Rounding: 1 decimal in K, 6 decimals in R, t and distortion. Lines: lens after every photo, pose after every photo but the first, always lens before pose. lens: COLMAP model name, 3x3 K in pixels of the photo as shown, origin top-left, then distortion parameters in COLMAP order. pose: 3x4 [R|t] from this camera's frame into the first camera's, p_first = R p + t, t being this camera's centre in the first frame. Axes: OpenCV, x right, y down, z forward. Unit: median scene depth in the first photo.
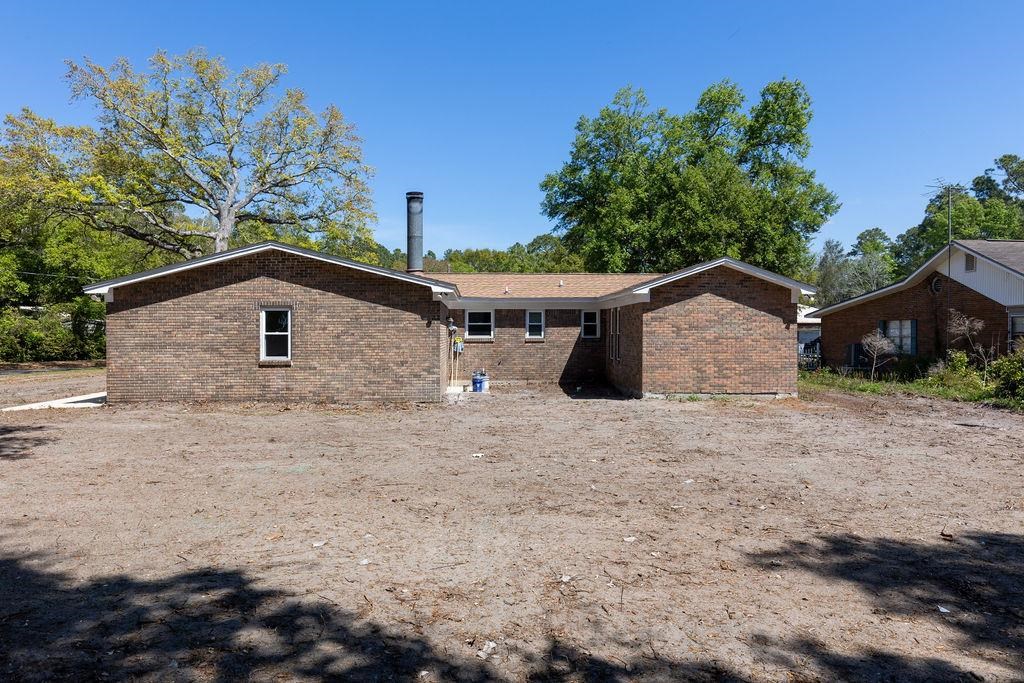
lens RADIAL K [[708.9, 0, 512.0], [0, 708.9, 341.5], [0, 0, 1]] dist [-0.003159, -0.000892]
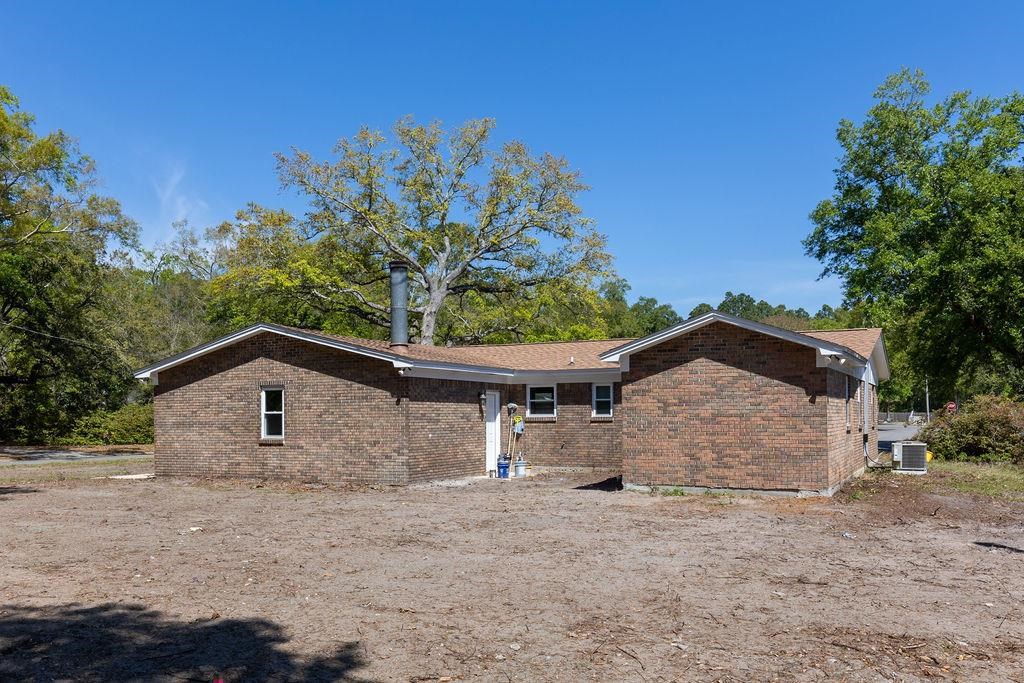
lens RADIAL K [[881.4, 0, 512.8], [0, 881.4, 414.8], [0, 0, 1]] dist [-0.005388, -0.001299]
pose [[0.878351, -0.004006, -0.477999, 0.566473], [-0.000831, 0.999951, -0.009906, 0.004066], [0.478015, 0.009098, 0.878304, 0.052218]]
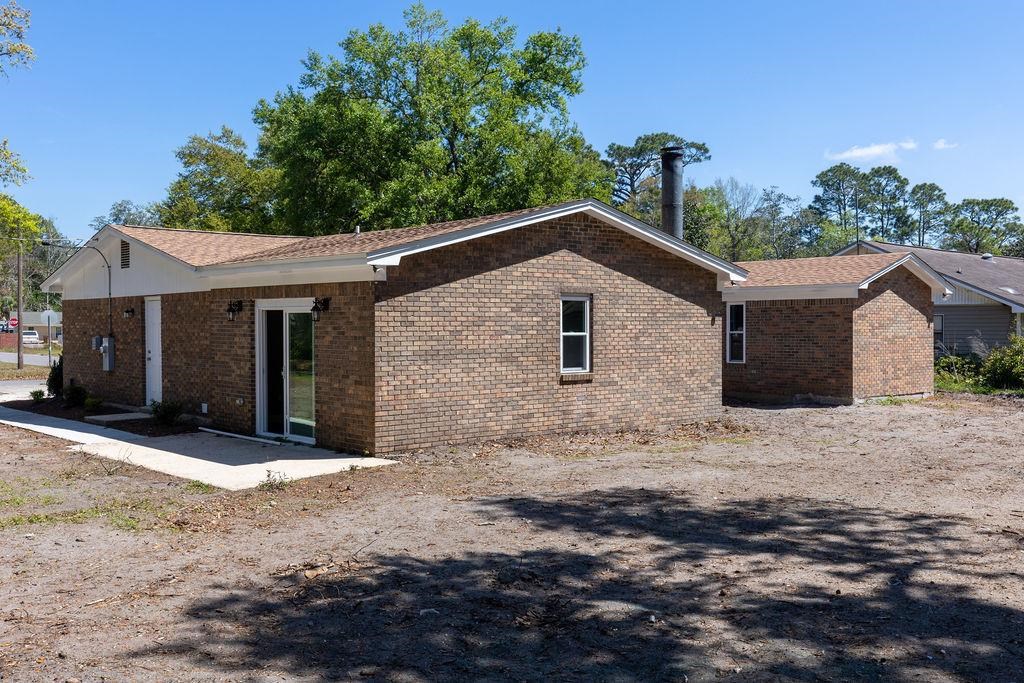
lens RADIAL K [[994.9, 0, 512.0], [0, 994.9, 341.5], [0, 0, 1]] dist [0.001179, -0.014832]
pose [[0.778436, -0.008360, 0.627668, -0.965005], [0.011898, 0.999928, -0.001437, -0.003435], [-0.627611, 0.008586, 0.778480, 0.289553]]
